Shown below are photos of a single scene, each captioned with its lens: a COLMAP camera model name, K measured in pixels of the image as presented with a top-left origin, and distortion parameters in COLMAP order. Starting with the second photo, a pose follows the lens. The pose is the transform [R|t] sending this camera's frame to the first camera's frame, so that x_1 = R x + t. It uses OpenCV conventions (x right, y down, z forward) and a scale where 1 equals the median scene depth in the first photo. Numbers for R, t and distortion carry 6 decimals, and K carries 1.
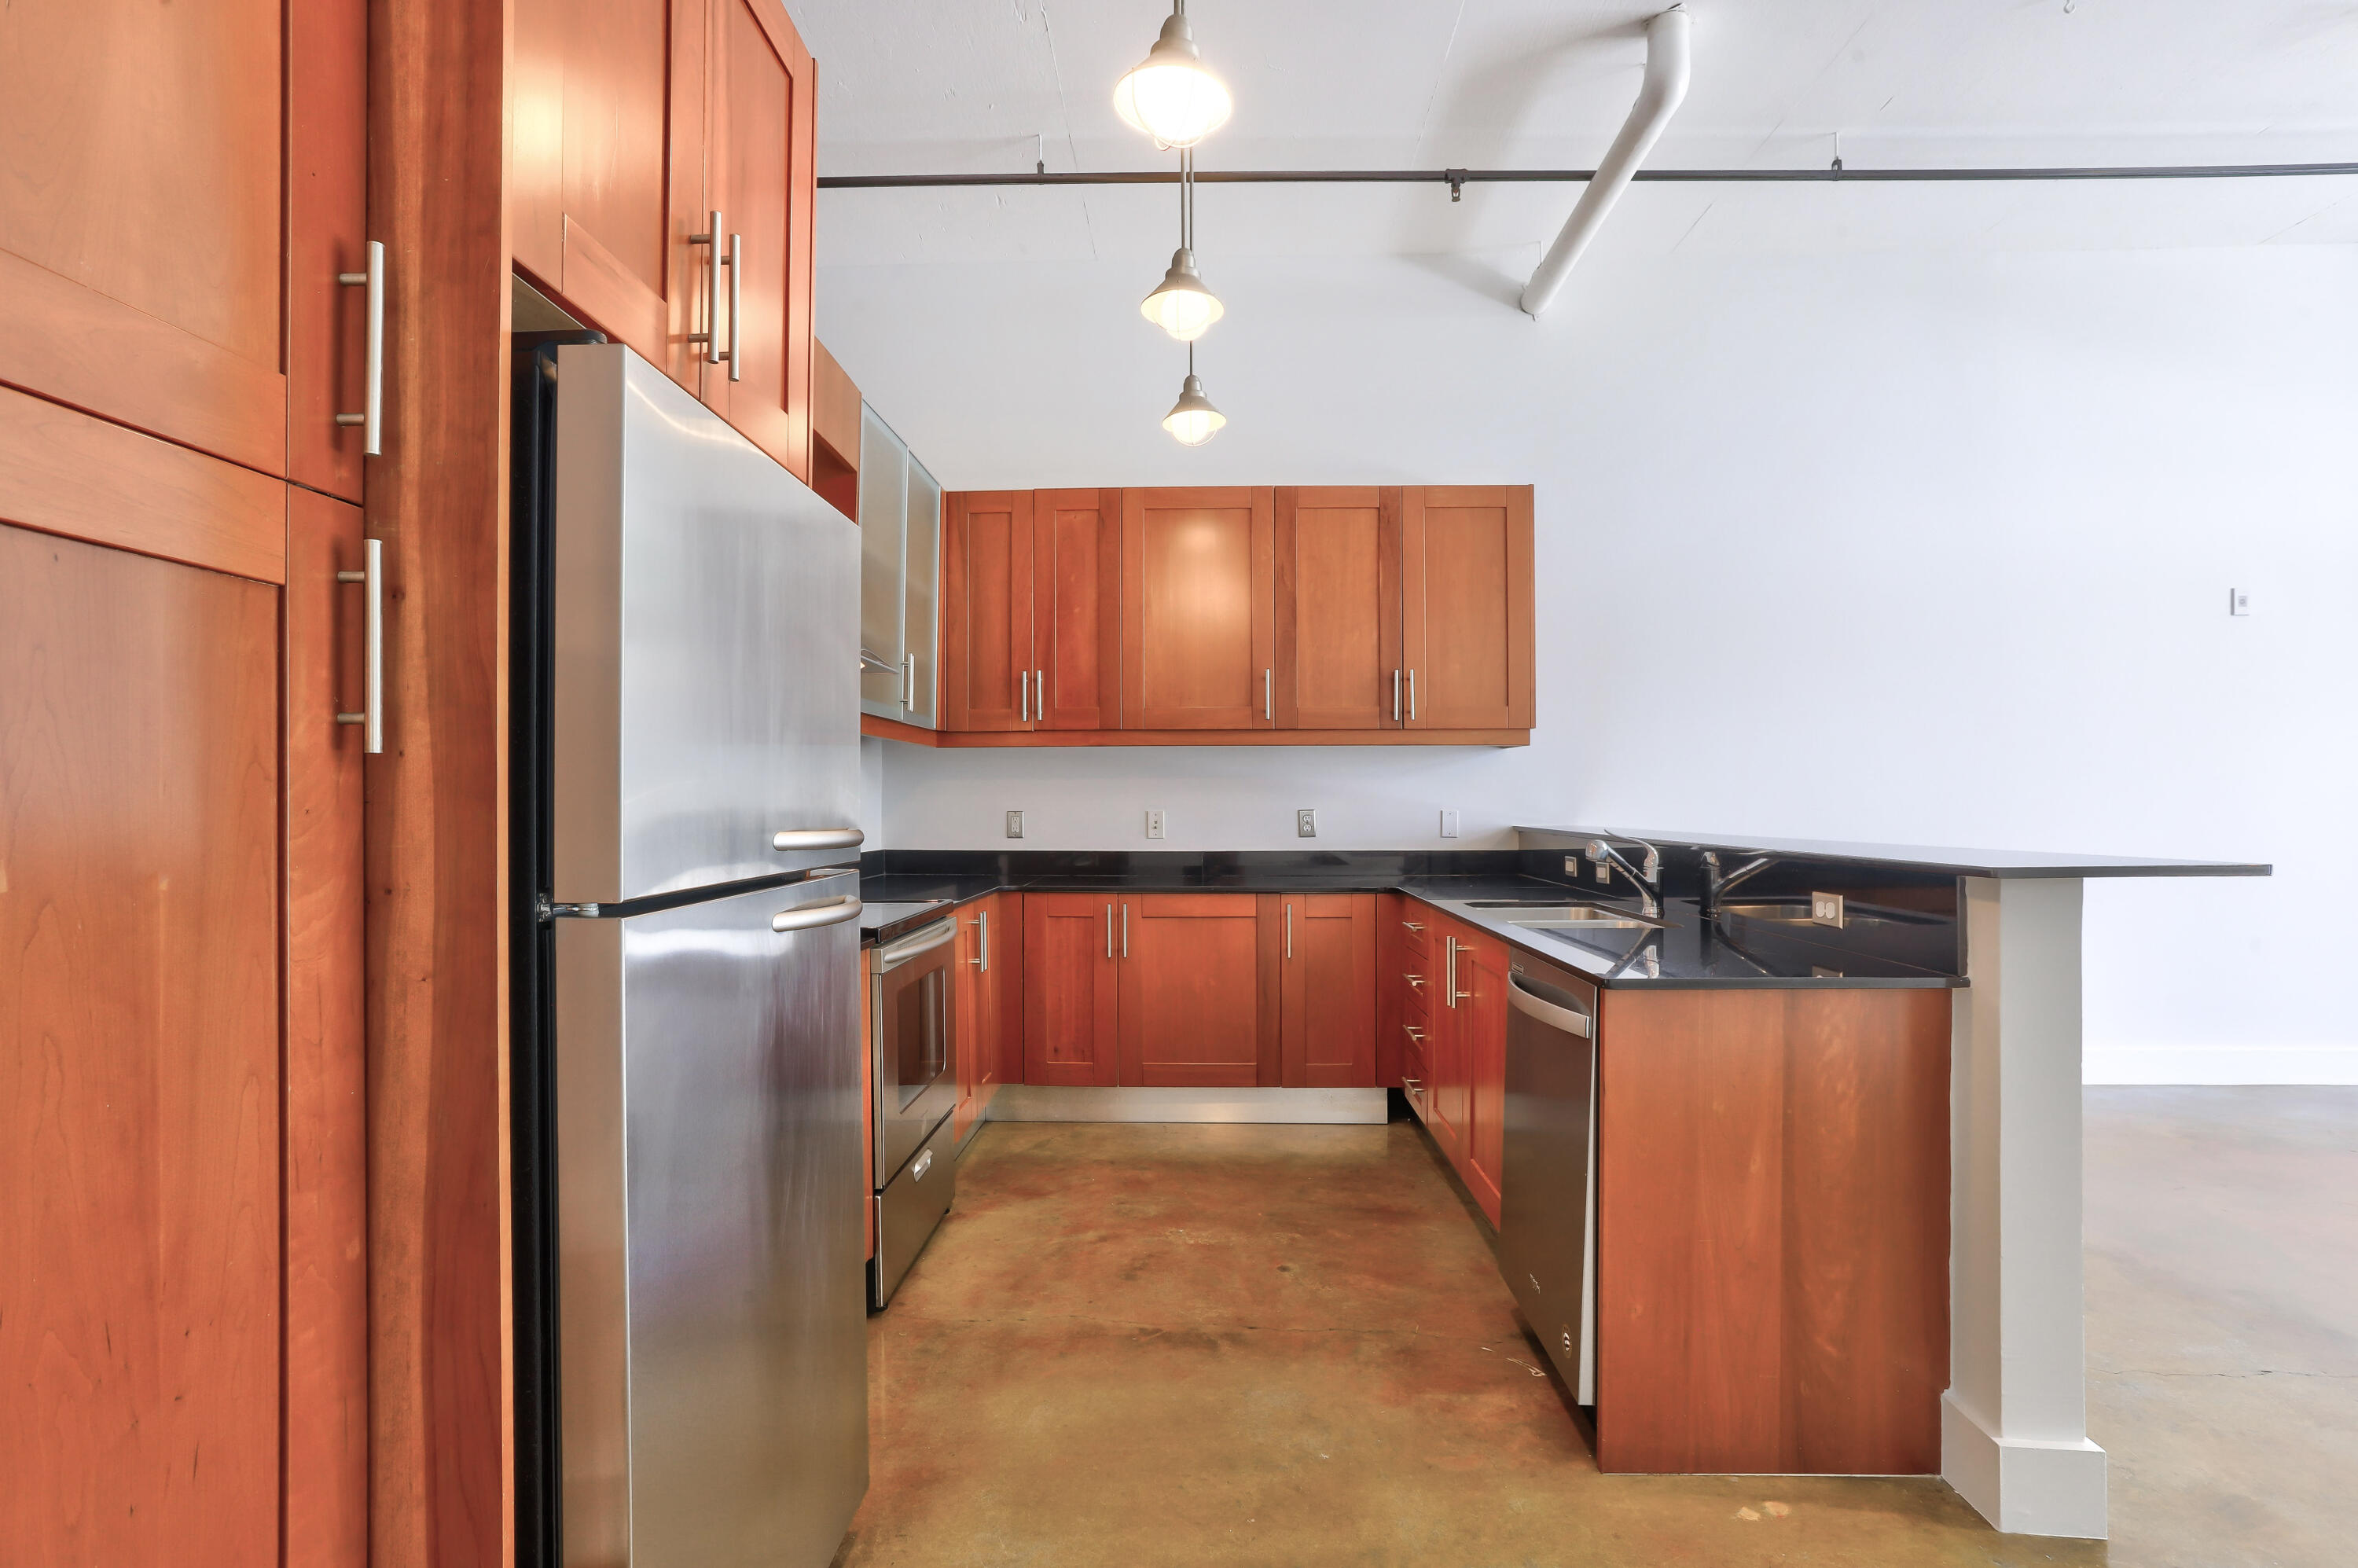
lens RADIAL K [[1132.0, 0, 1179.1], [0, 1132.0, 800.1], [0, 0, 1]] dist [-0.065518, 0.033904]
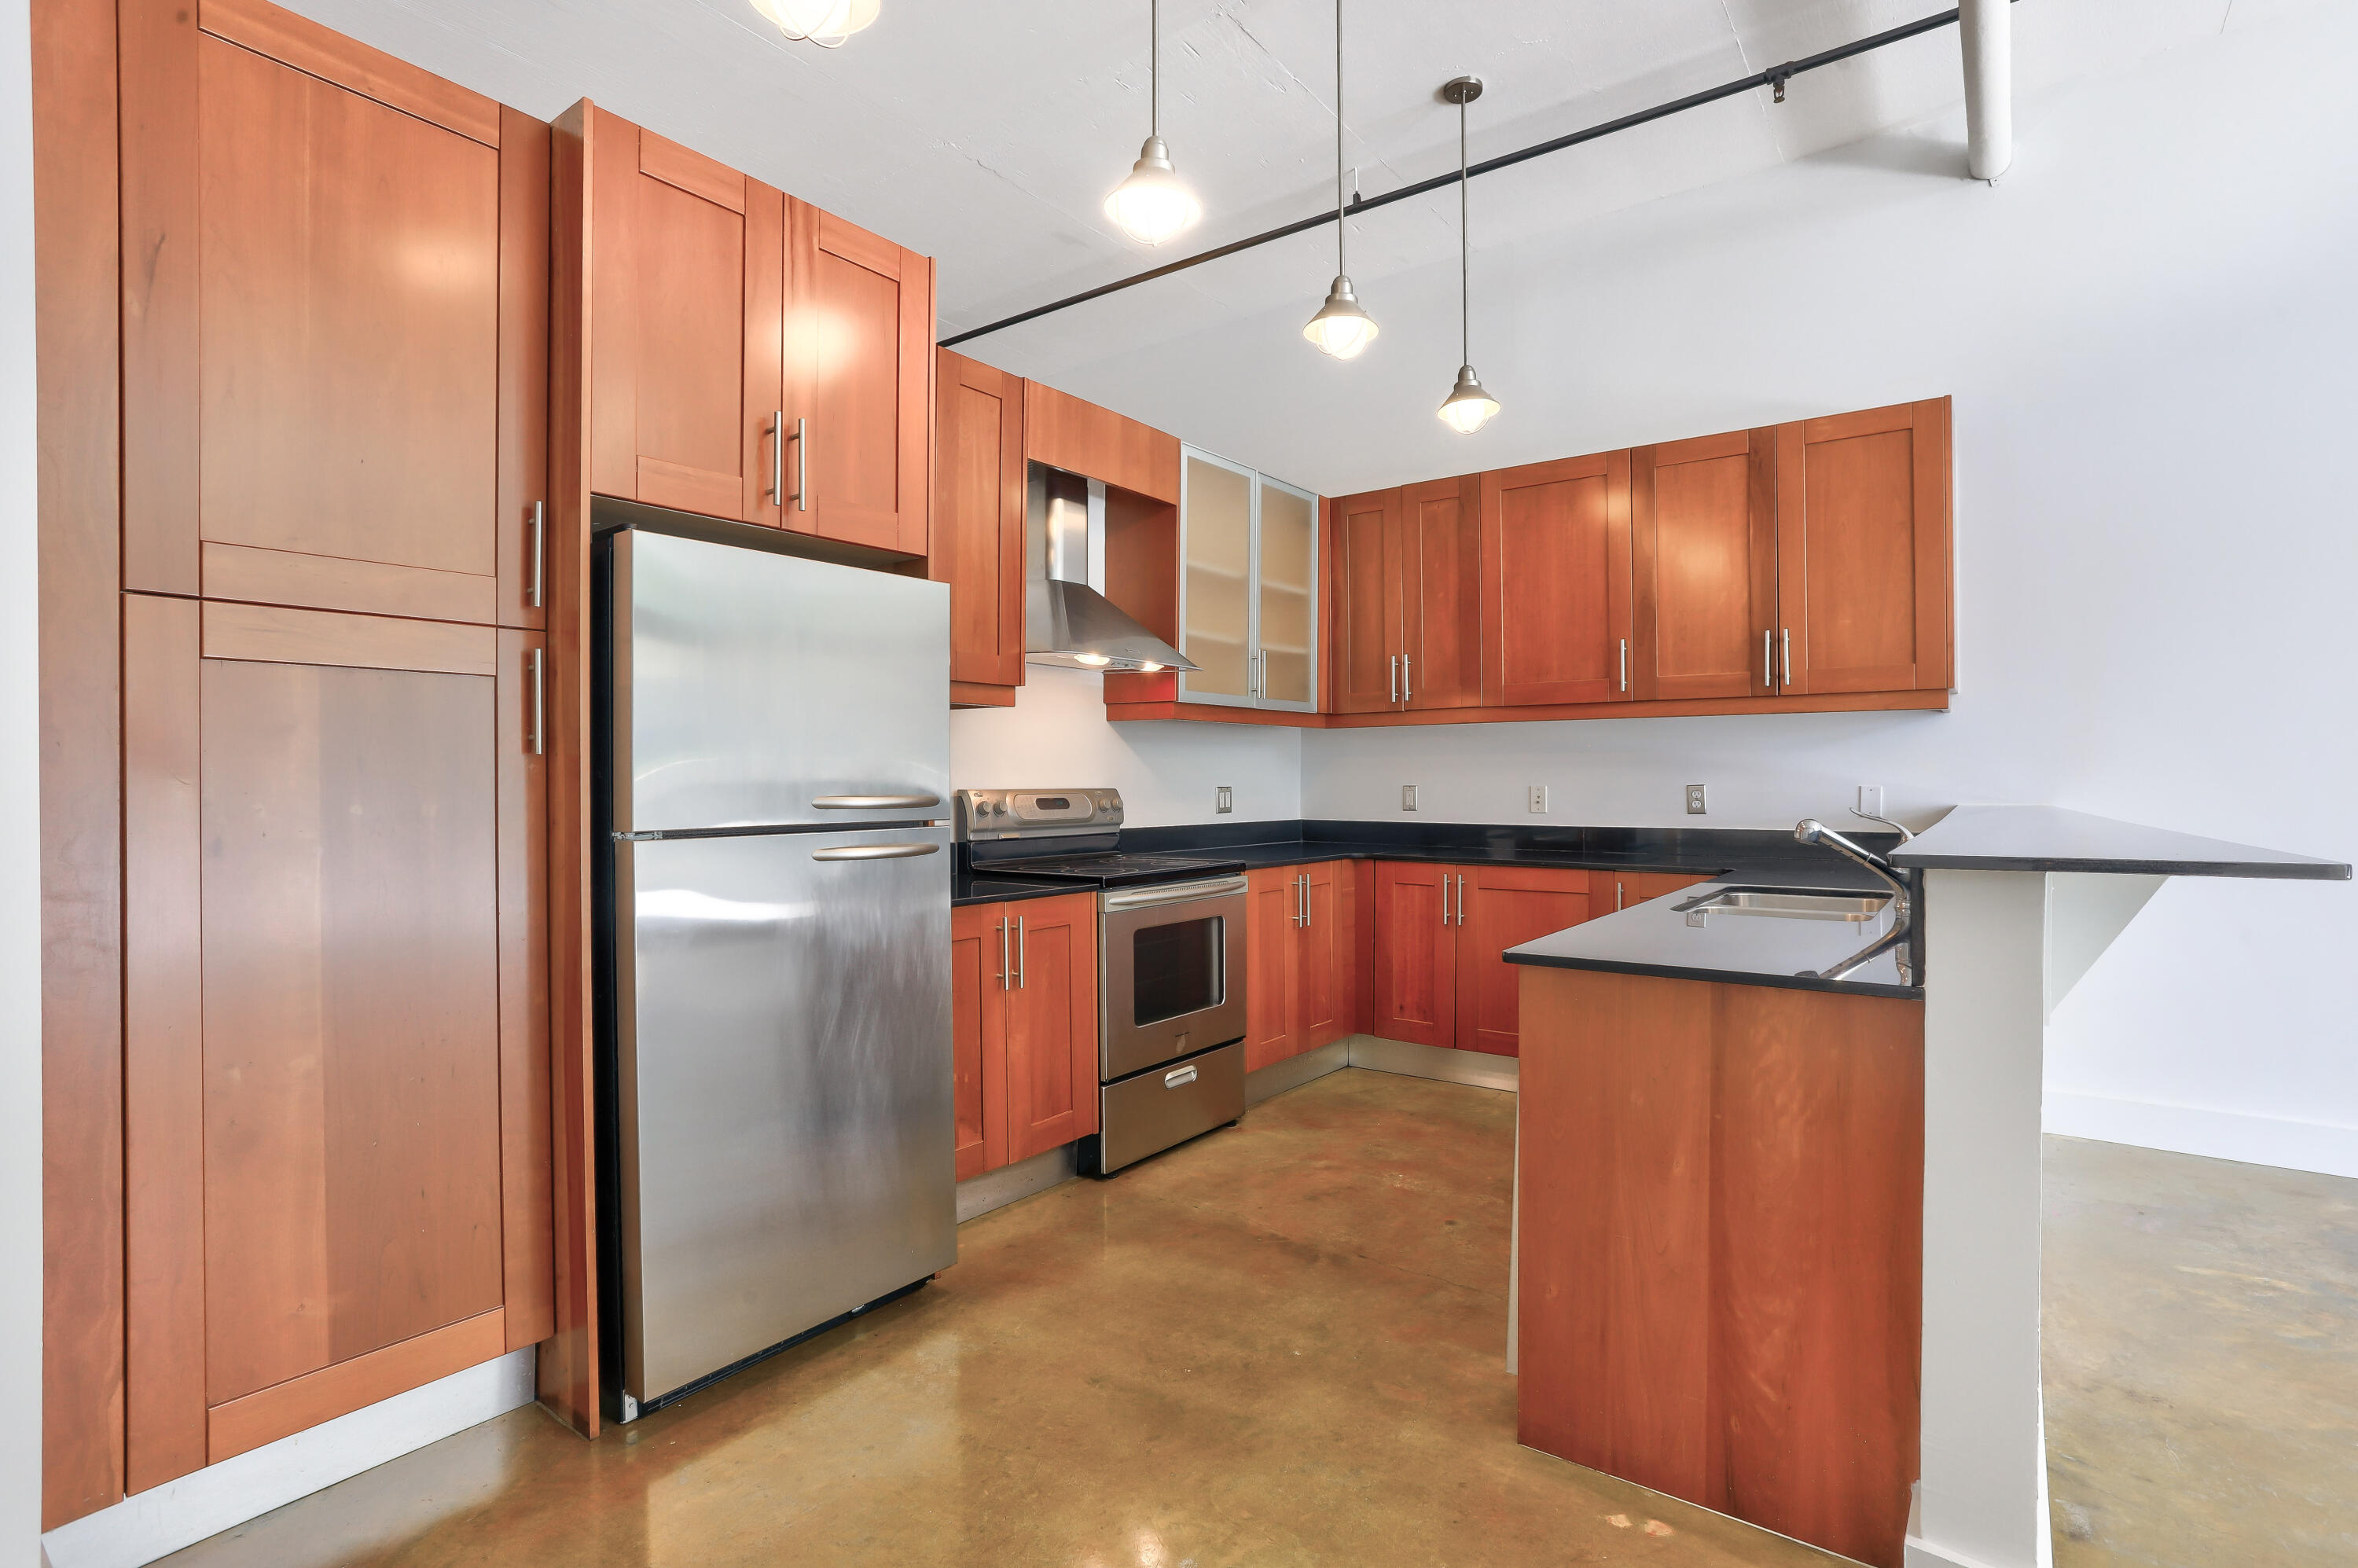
lens RADIAL K [[1119.9, 0, 1163.8], [0, 1119.9, 785.0], [0, 0, 1]] dist [-0.060261, 0.024437]
pose [[0.820500, 0.002381, -0.571642, 0.399866], [0.002632, 0.999965, 0.007943, -0.000070], [0.571641, -0.008022, 0.820465, -0.000019]]
